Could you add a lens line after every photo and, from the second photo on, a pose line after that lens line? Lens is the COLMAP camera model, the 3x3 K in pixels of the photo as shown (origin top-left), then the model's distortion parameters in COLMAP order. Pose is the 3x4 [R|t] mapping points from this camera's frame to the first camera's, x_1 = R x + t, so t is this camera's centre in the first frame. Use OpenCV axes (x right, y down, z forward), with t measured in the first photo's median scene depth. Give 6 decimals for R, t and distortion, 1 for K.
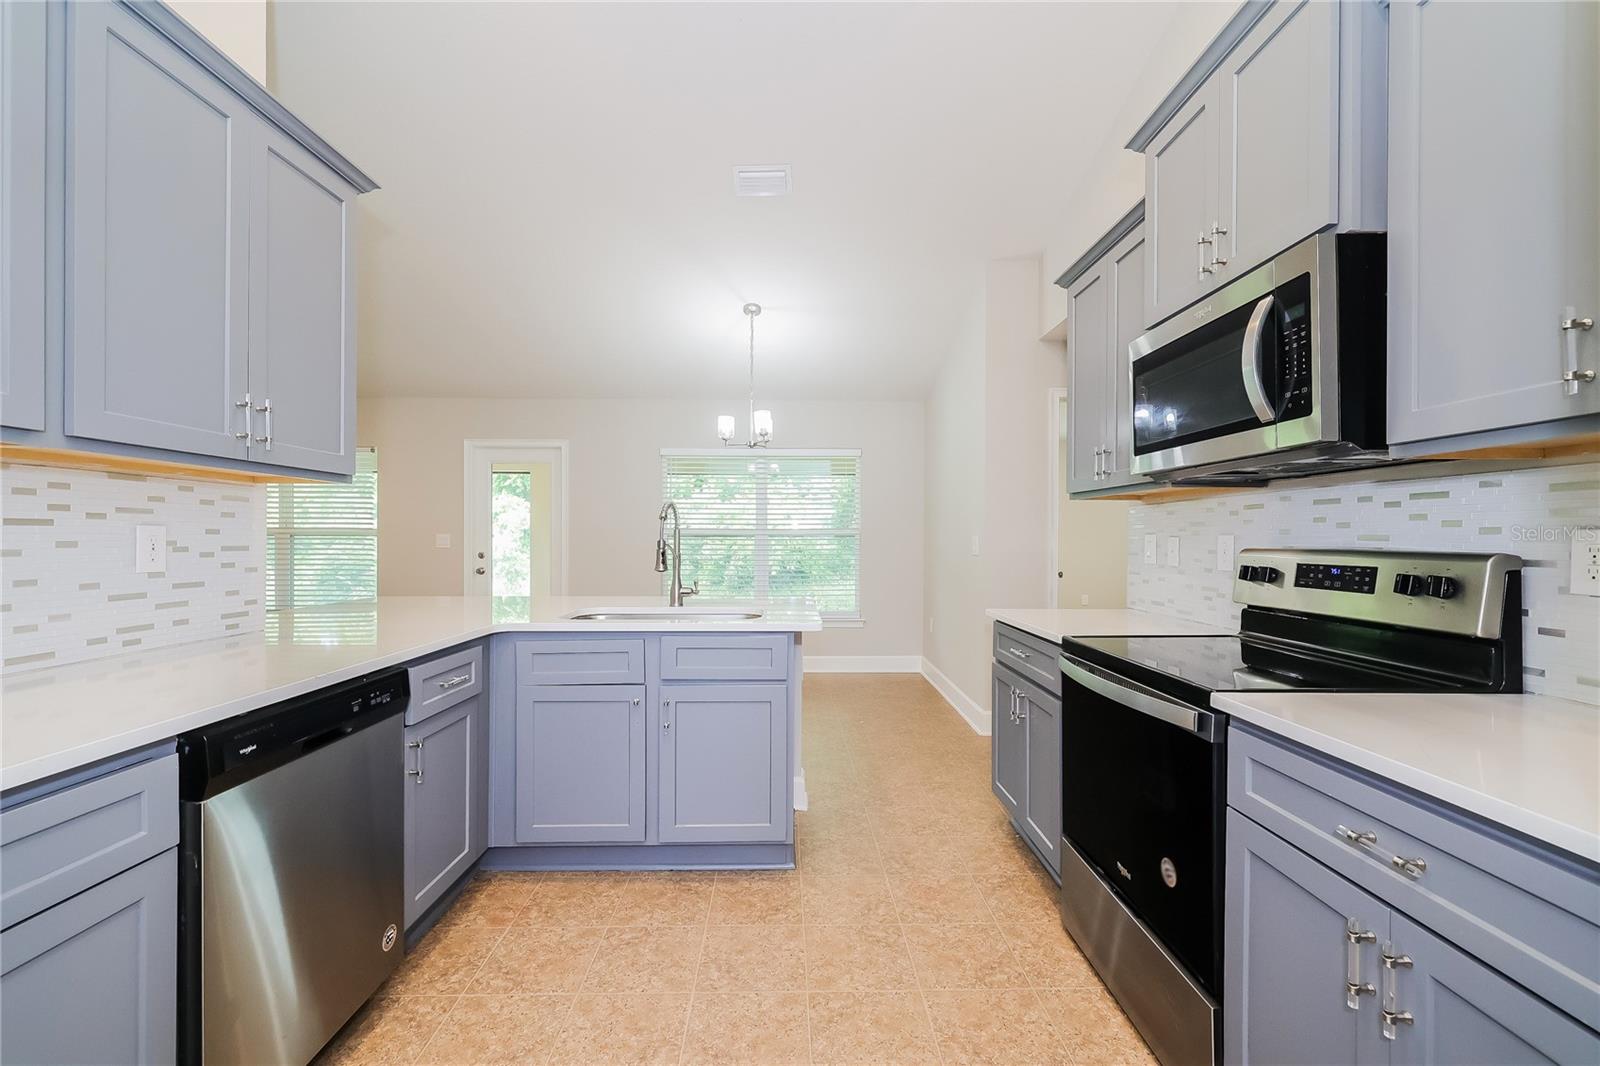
lens RADIAL K [[672.0, 0, 791.0], [0, 672.0, 536.4], [0, 0, 1]] dist [0.015487, 0.000059]
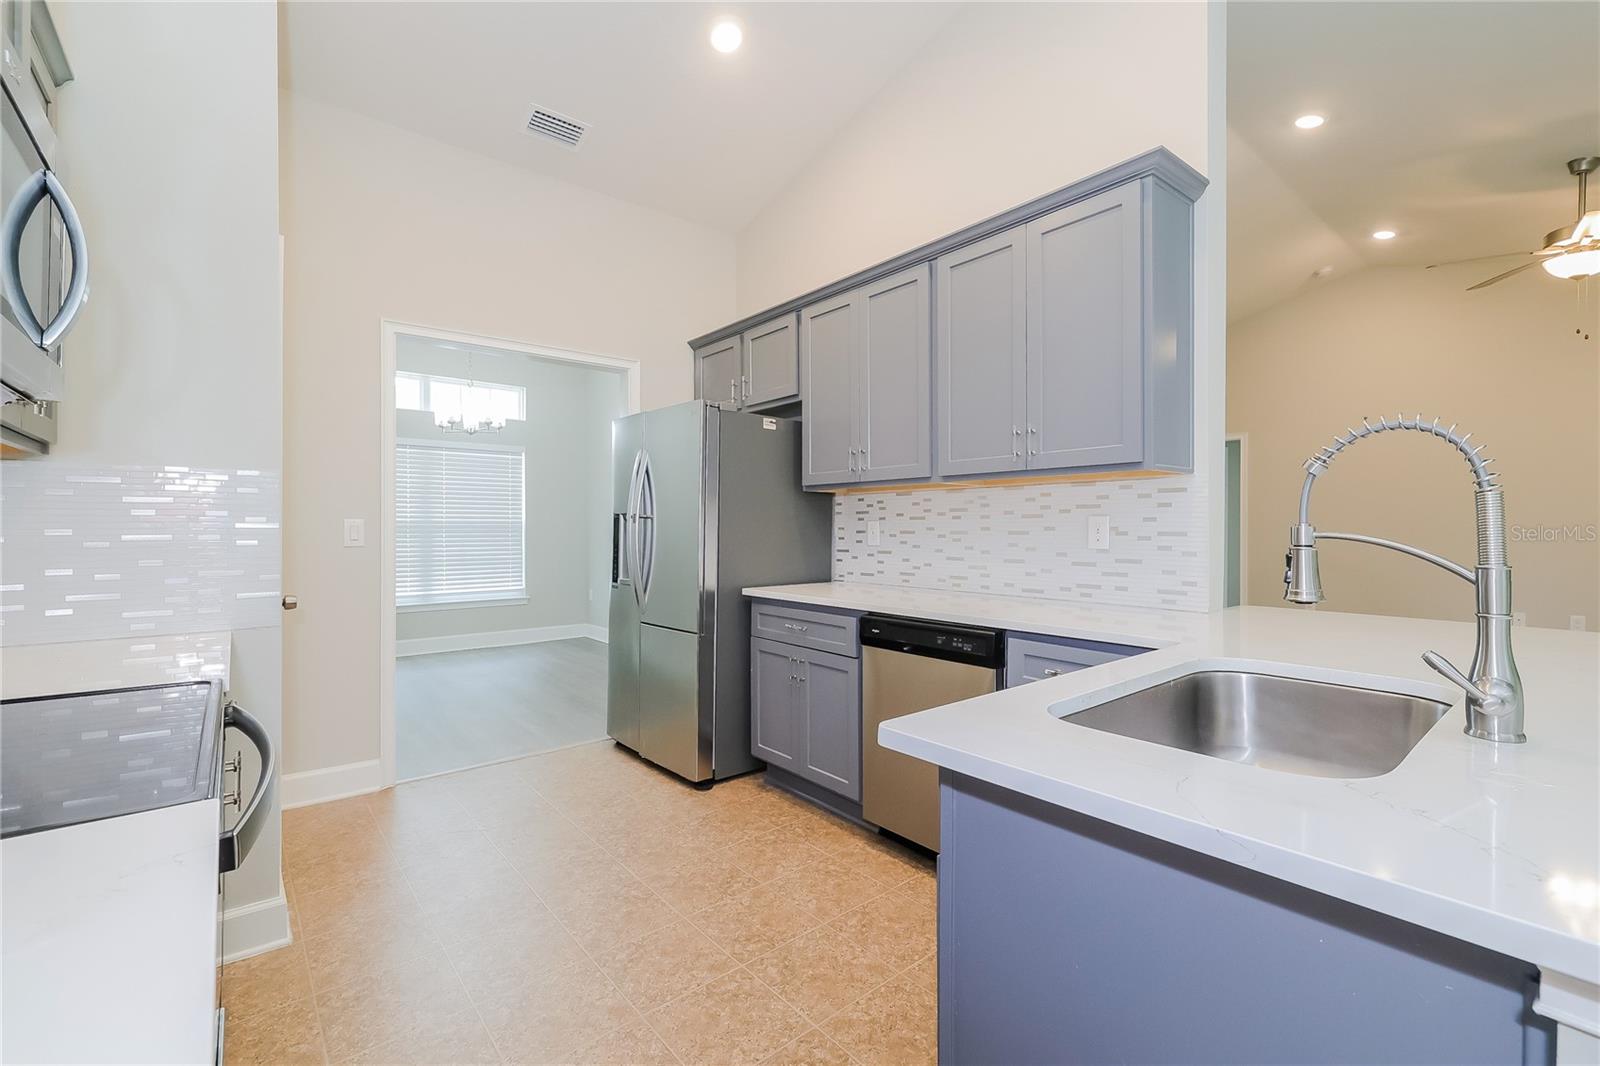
lens RADIAL K [[672.0, 0, 791.0], [0, 672.0, 536.4], [0, 0, 1]] dist [0.015487, 0.000059]
pose [[-0.769500, 0.004298, -0.638632, 0.433551], [-0.002653, 0.999947, 0.009927, 0.013565], [0.638641, 0.009333, -0.769448, 1.594654]]
